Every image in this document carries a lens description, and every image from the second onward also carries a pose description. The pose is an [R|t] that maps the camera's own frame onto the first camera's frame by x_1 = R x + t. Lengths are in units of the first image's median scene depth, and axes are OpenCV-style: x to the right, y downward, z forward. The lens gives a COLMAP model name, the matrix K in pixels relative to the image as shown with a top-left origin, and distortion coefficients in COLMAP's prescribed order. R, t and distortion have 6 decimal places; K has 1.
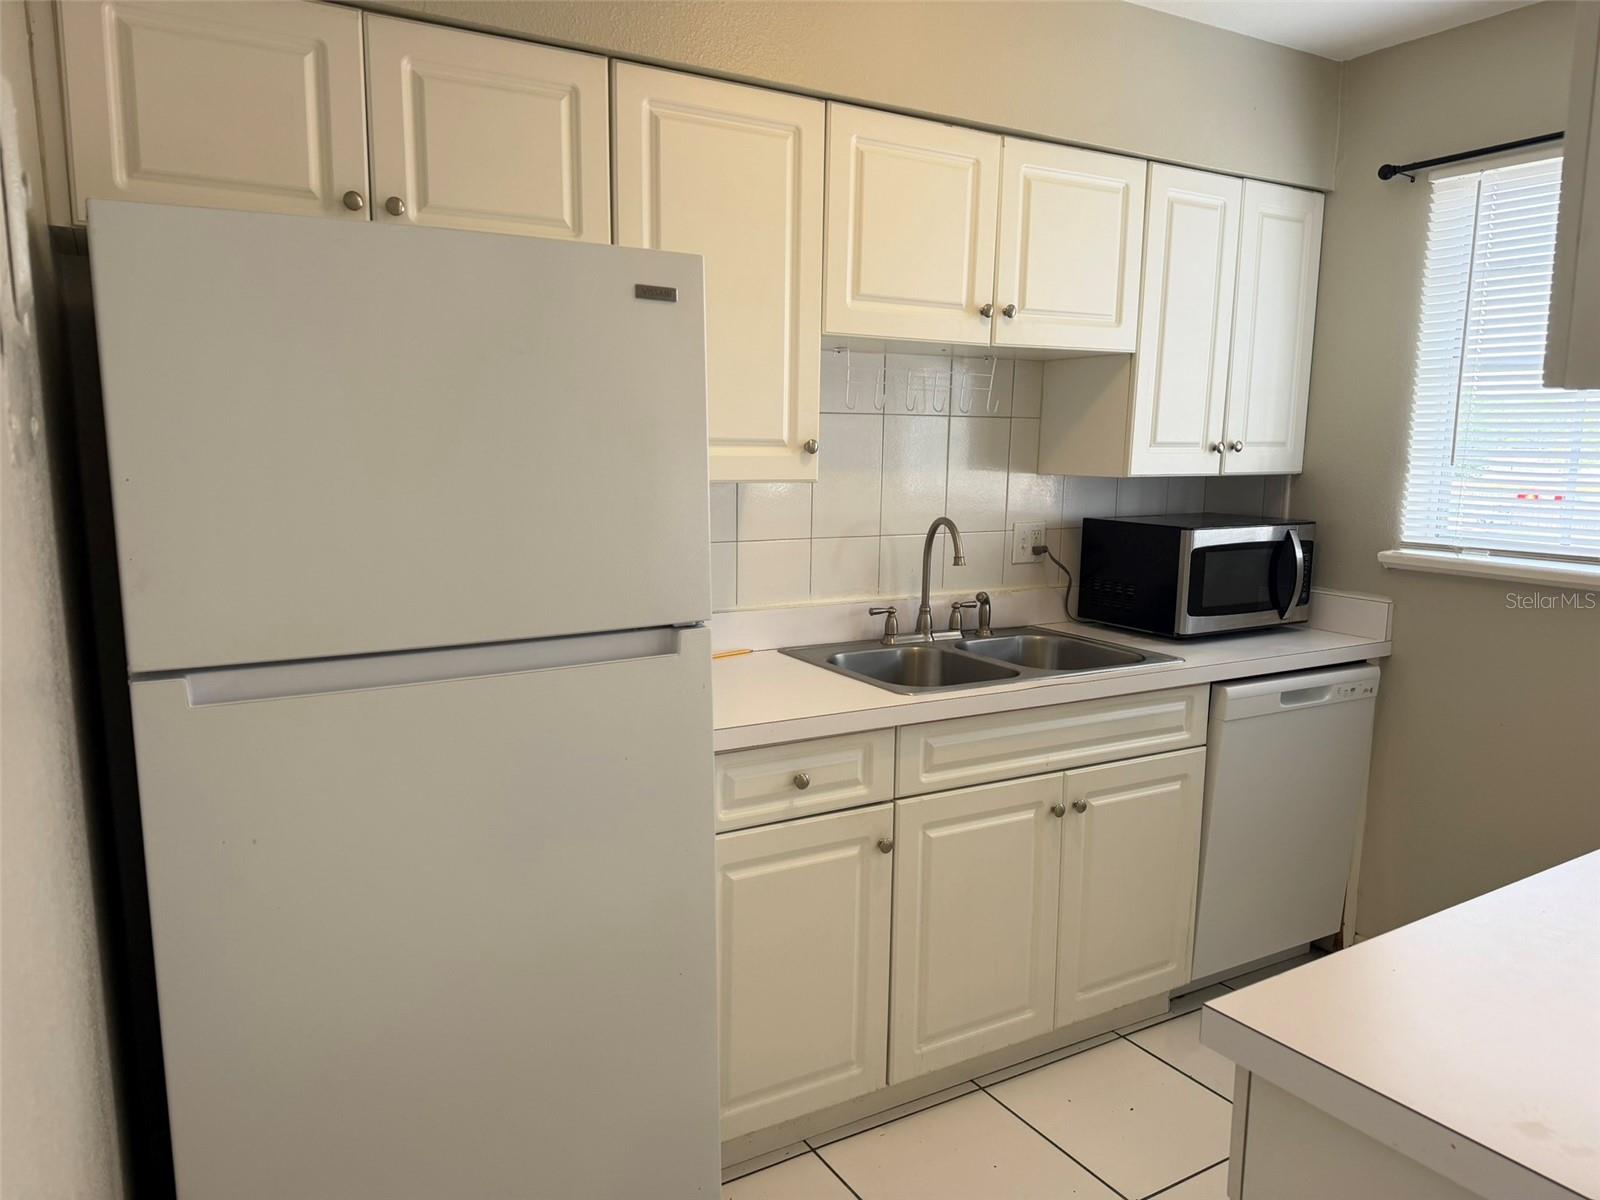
lens RADIAL K [[1134.7, 0, 797.8], [0, 1134.7, 601.0], [0, 0, 1]] dist [0.037533, -0.023787]
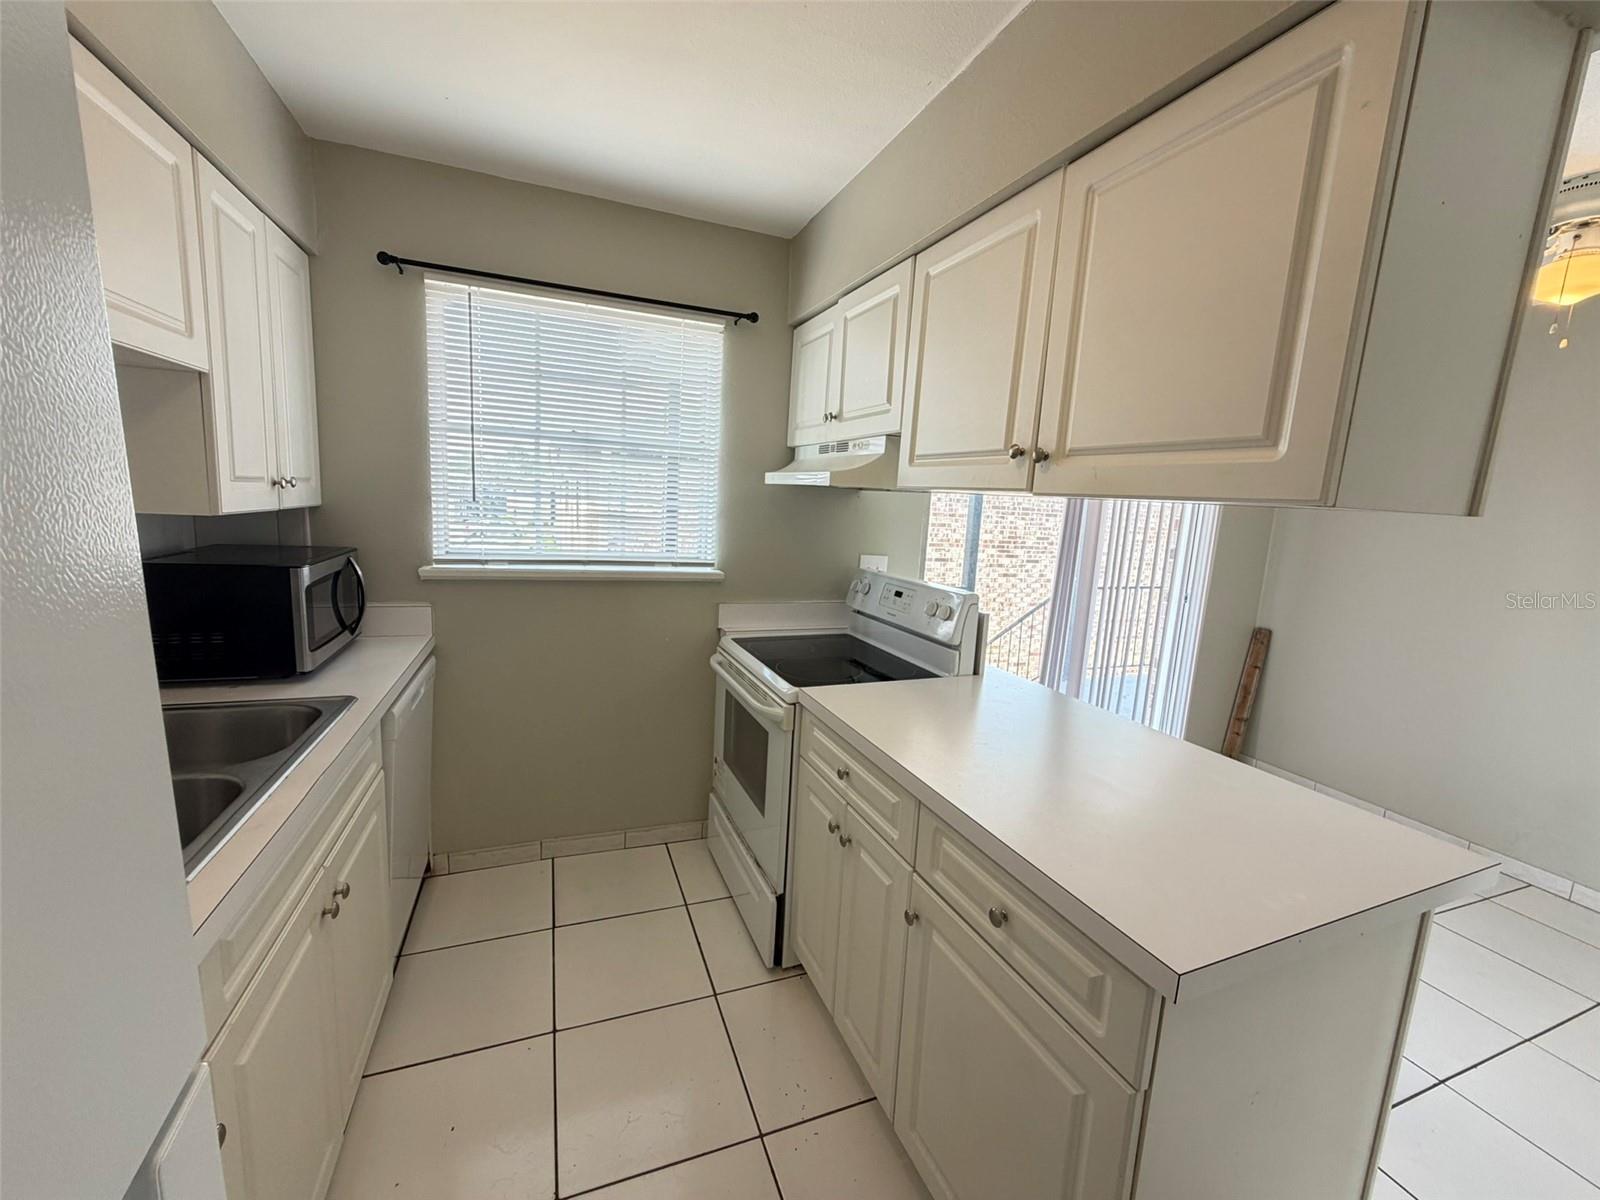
lens RADIAL K [[644.8, 0, 798.9], [0, 644.8, 600.8], [0, 0, 1]] dist [-0.003180, -0.000281]
pose [[0.184308, -0.155759, 0.970448, -0.124112], [0.097206, 0.985411, 0.139699, -0.069703], [-0.978050, 0.068585, 0.196760, 0.465323]]
